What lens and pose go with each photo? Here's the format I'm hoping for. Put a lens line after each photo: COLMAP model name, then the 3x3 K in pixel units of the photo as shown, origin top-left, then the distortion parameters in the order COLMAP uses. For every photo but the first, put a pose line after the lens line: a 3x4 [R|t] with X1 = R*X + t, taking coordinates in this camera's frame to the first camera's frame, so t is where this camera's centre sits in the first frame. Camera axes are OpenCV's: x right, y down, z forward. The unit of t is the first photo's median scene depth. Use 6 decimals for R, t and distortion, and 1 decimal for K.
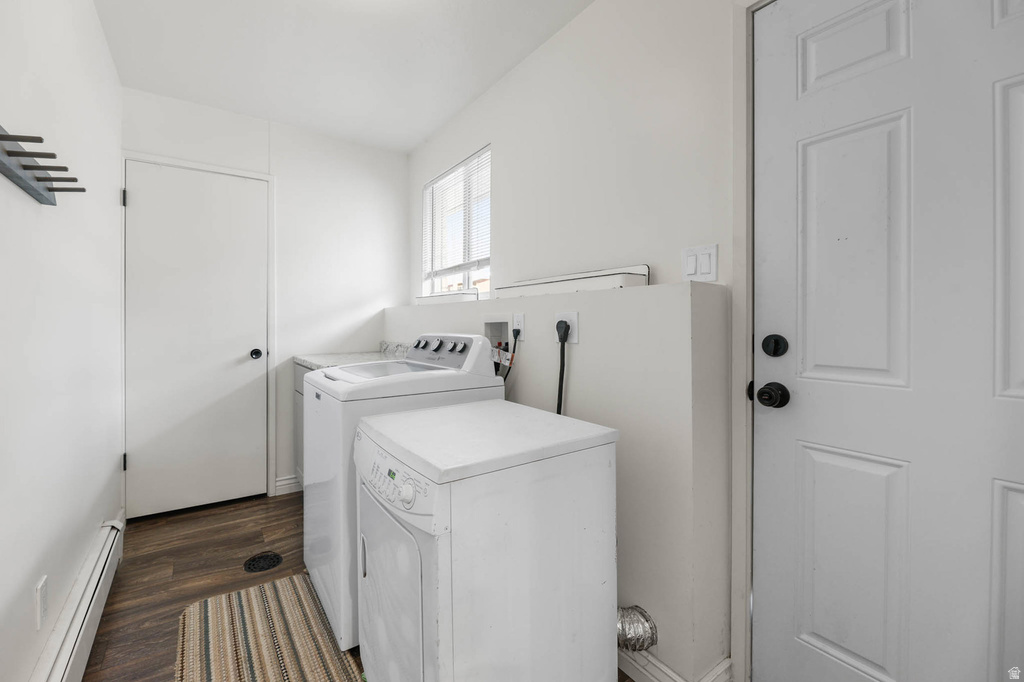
lens RADIAL K [[424.3, 0, 495.4], [0, 424.3, 324.0], [0, 0, 1]] dist [0.000154, -0.001291]
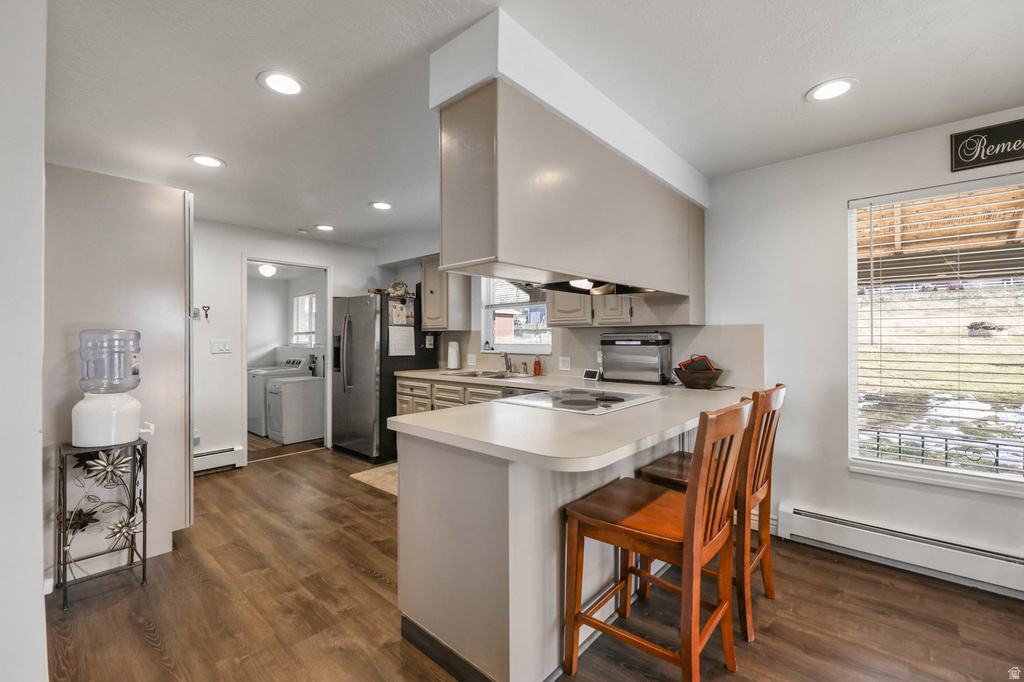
lens RADIAL K [[424.3, 0, 521.5], [0, 424.3, 340.3], [0, 0, 1]] dist [0.000154, -0.001291]
pose [[0.966638, -0.001422, 0.256141, 0.733377], [0.002642, 0.999987, -0.004417, -0.097470], [-0.256132, 0.004947, 0.966629, -2.633377]]
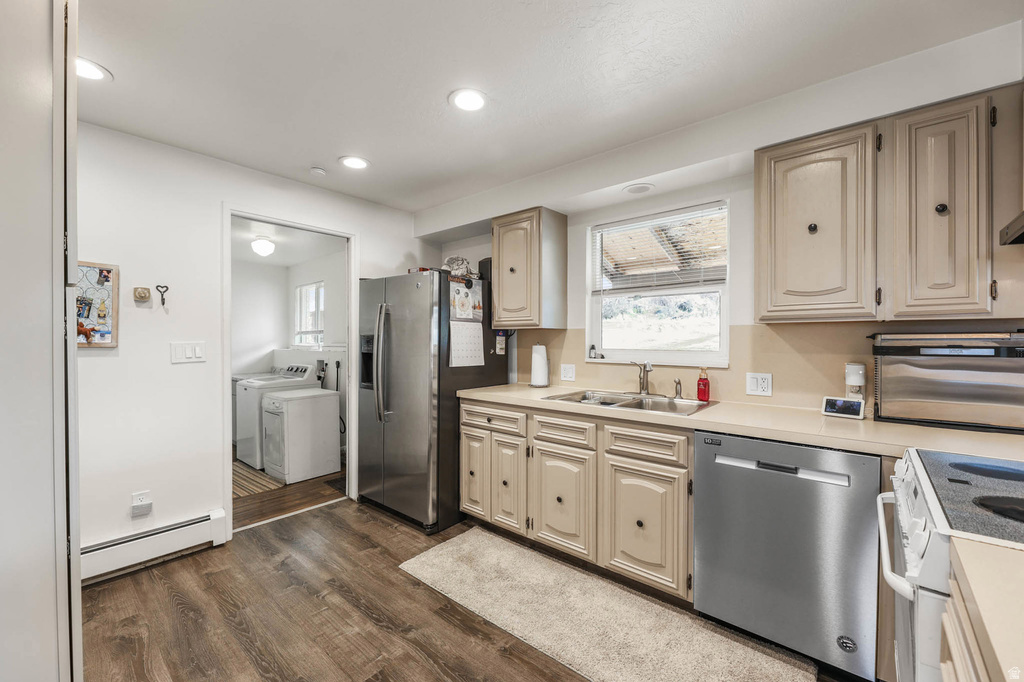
lens RADIAL K [[424.3, 0, 514.3], [0, 424.3, 348.5], [0, 0, 1]] dist [0.000154, -0.001291]
pose [[0.967860, -0.000250, 0.251488, 0.487708], [-0.002725, 0.999930, 0.011481, -0.106892], [-0.251474, -0.011798, 0.967792, -1.783595]]
